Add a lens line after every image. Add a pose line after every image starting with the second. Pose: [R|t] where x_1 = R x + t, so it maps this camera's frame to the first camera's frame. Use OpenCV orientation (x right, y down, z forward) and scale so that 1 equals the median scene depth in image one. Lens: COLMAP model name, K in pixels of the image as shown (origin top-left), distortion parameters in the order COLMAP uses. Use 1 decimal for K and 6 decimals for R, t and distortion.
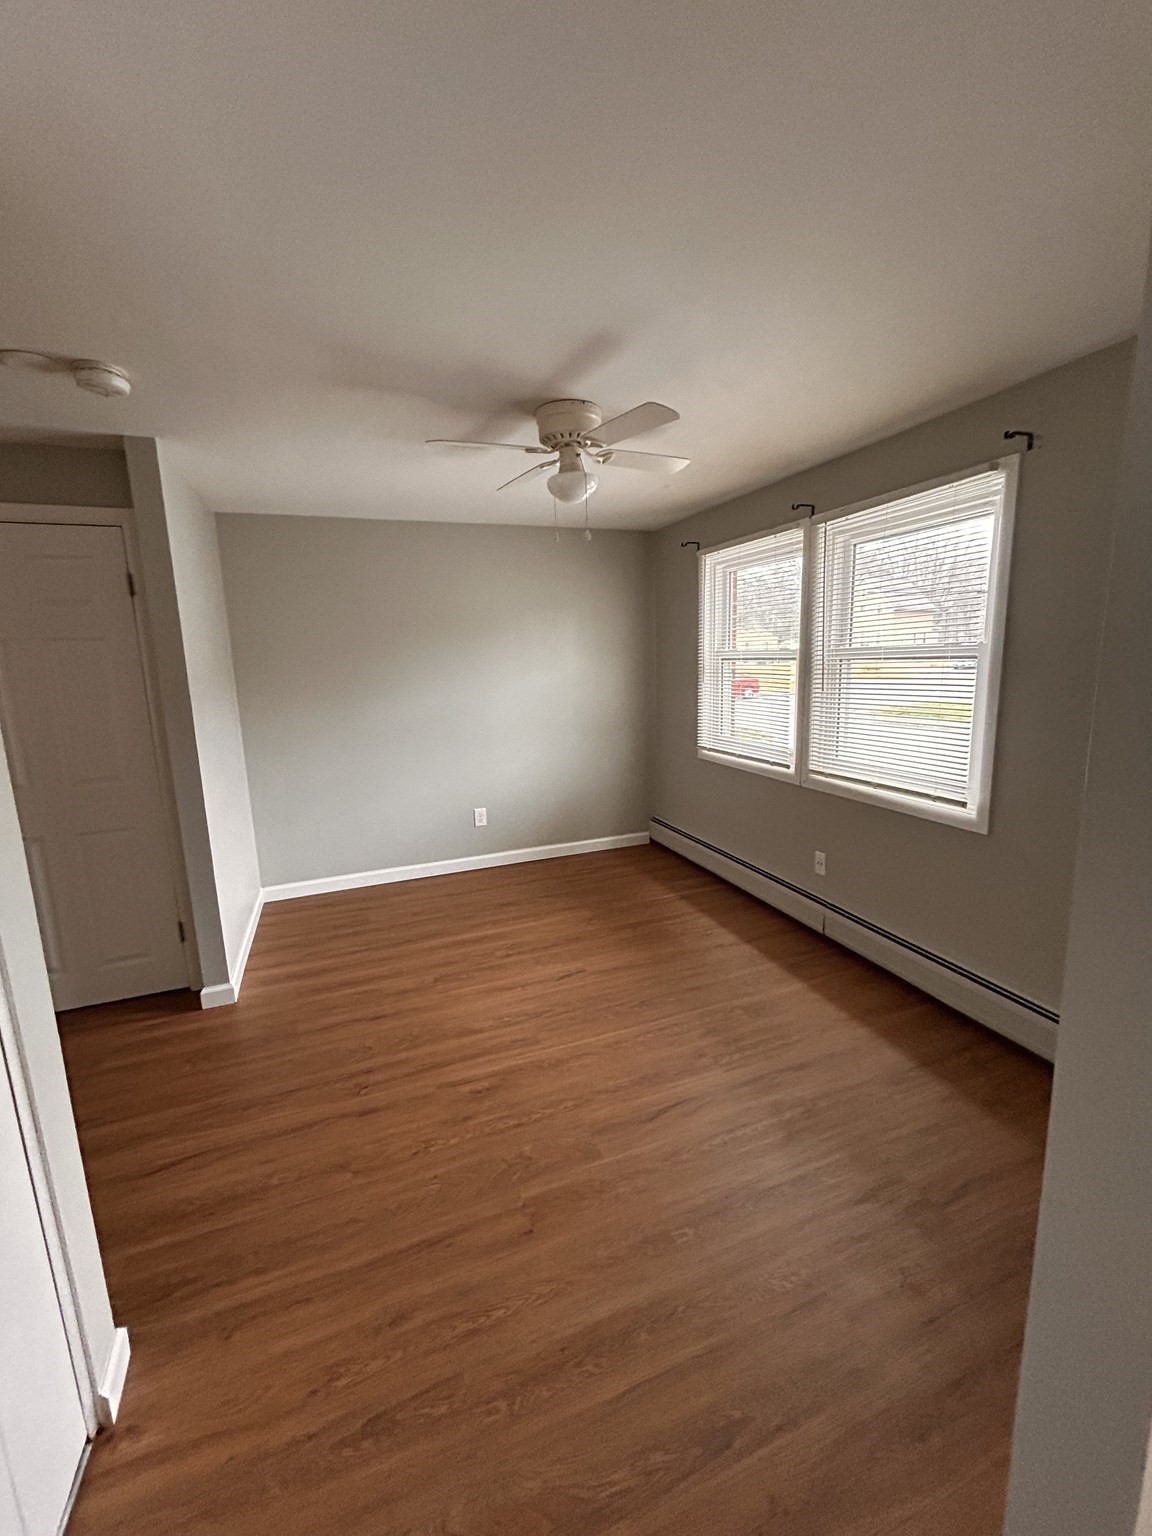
lens RADIAL K [[624.1, 0, 575.1], [0, 624.1, 764.3], [0, 0, 1]] dist [-0.006060, 0.003158]
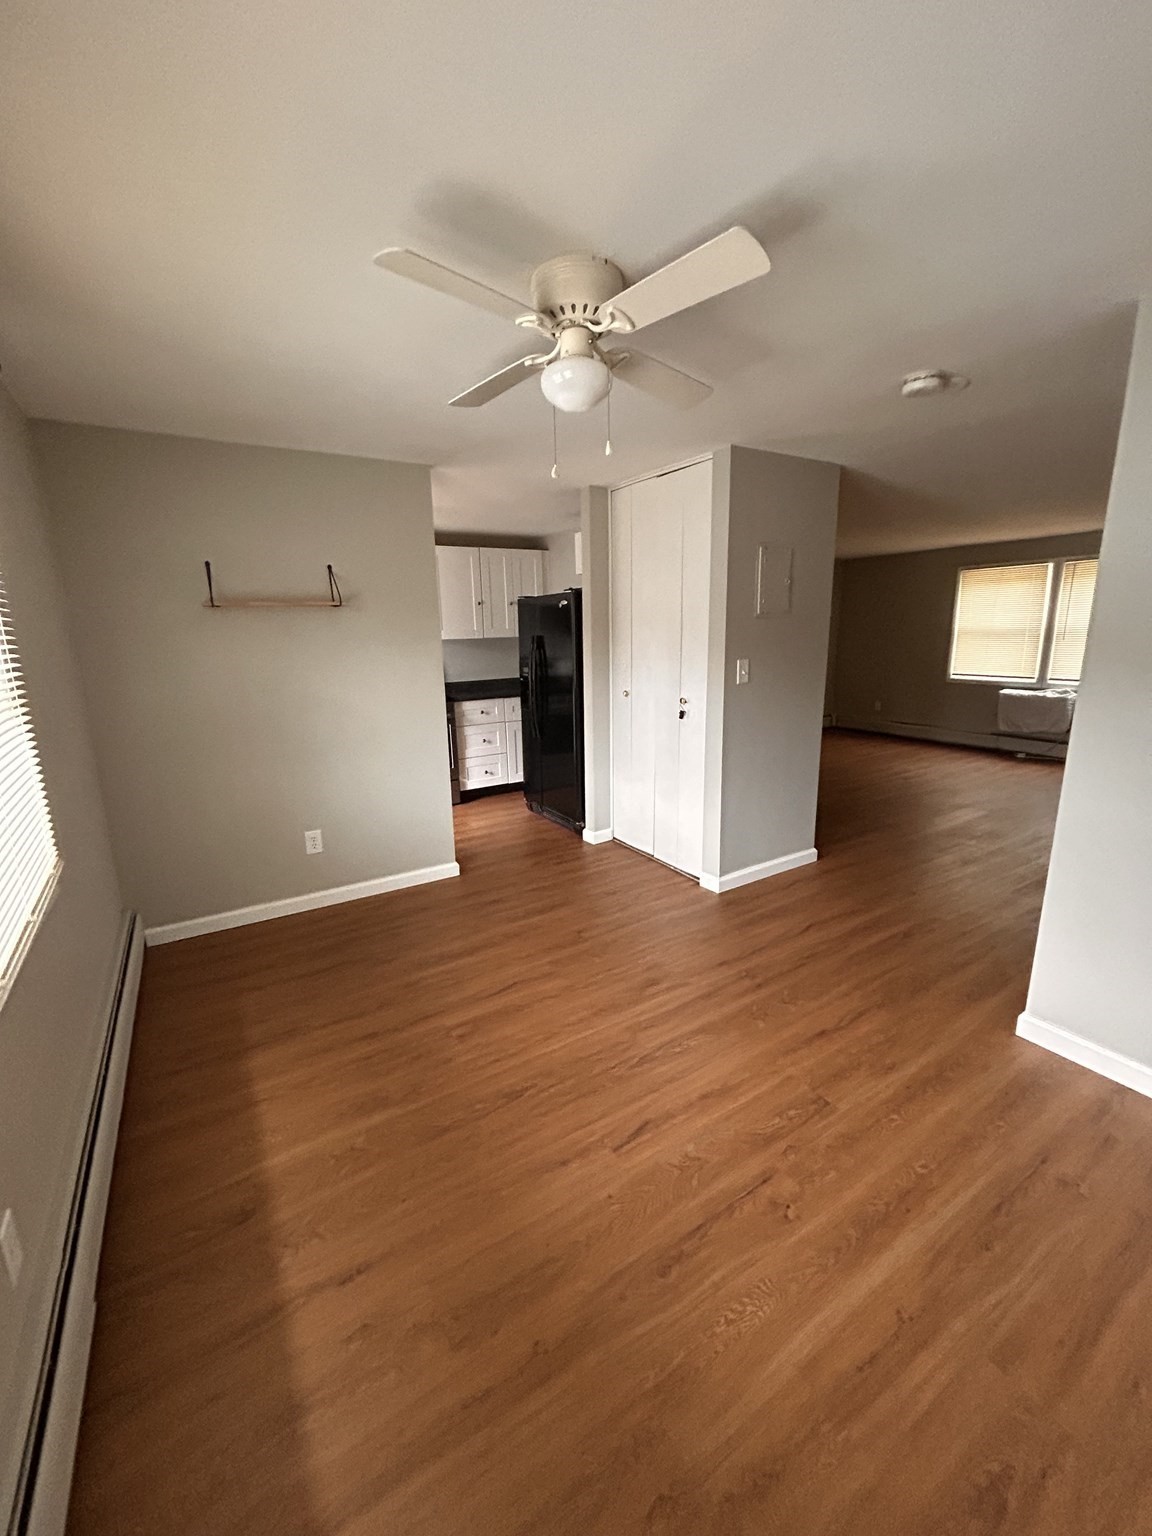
lens RADIAL K [[624.1, 0, 575.1], [0, 624.1, 764.3], [0, 0, 1]] dist [-0.006060, 0.003158]
pose [[-0.981412, 0.085132, -0.171996, 0.132751], [0.012547, 0.922769, 0.385149, -0.268638], [0.191501, 0.375832, -0.906685, 1.495040]]
